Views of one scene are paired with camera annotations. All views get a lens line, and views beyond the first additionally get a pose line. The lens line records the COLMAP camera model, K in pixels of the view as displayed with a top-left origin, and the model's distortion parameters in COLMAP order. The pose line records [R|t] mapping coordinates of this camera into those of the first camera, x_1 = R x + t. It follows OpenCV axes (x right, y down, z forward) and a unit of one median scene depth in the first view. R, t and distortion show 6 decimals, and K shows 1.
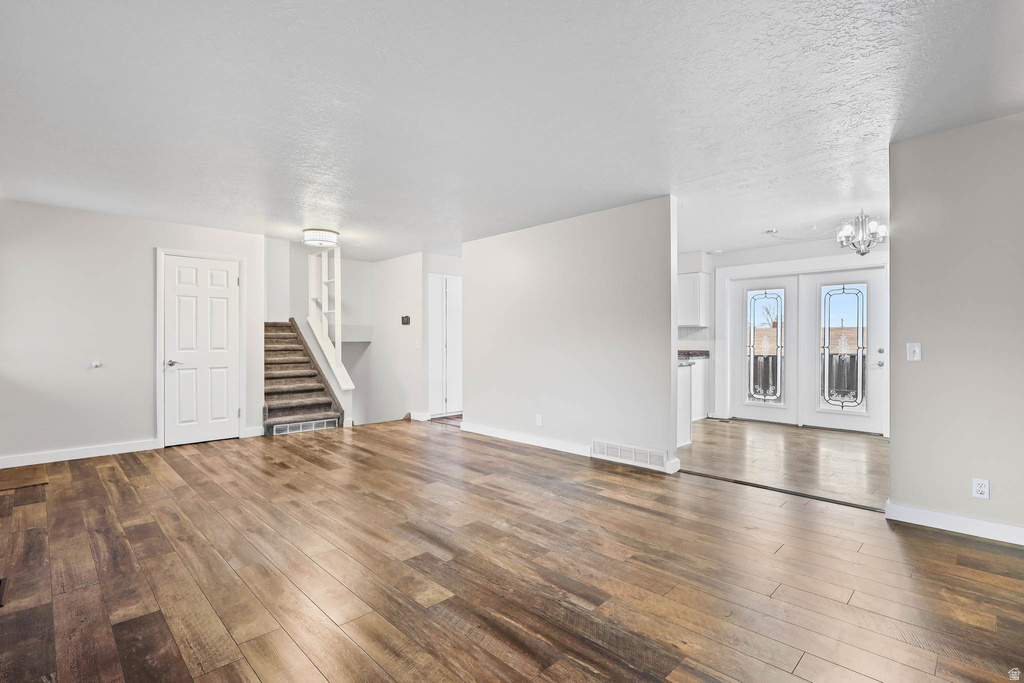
lens RADIAL K [[476.3, 0, 514.2], [0, 476.3, 339.8], [0, 0, 1]] dist [-0.004089, 0.000596]
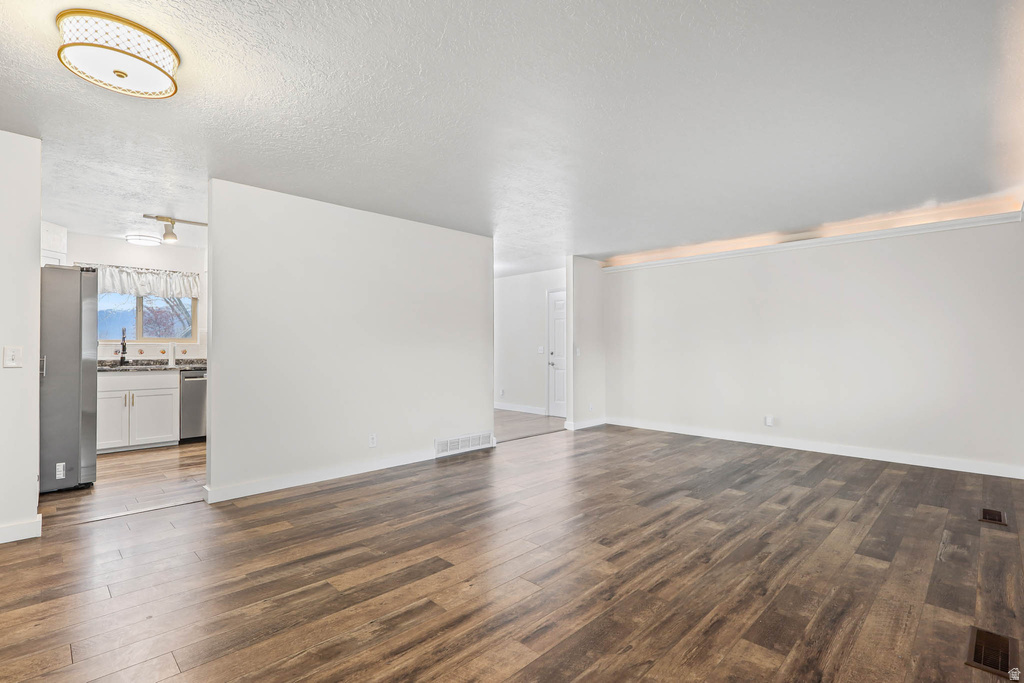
lens RADIAL K [[476.3, 0, 509.4], [0, 476.3, 344.4], [0, 0, 1]] dist [-0.004089, 0.000596]
pose [[0.009490, 0.002636, 0.999951, -1.610945], [-0.000471, 0.999996, -0.002631, -0.001062], [-0.999955, -0.000446, 0.009491, 1.513361]]
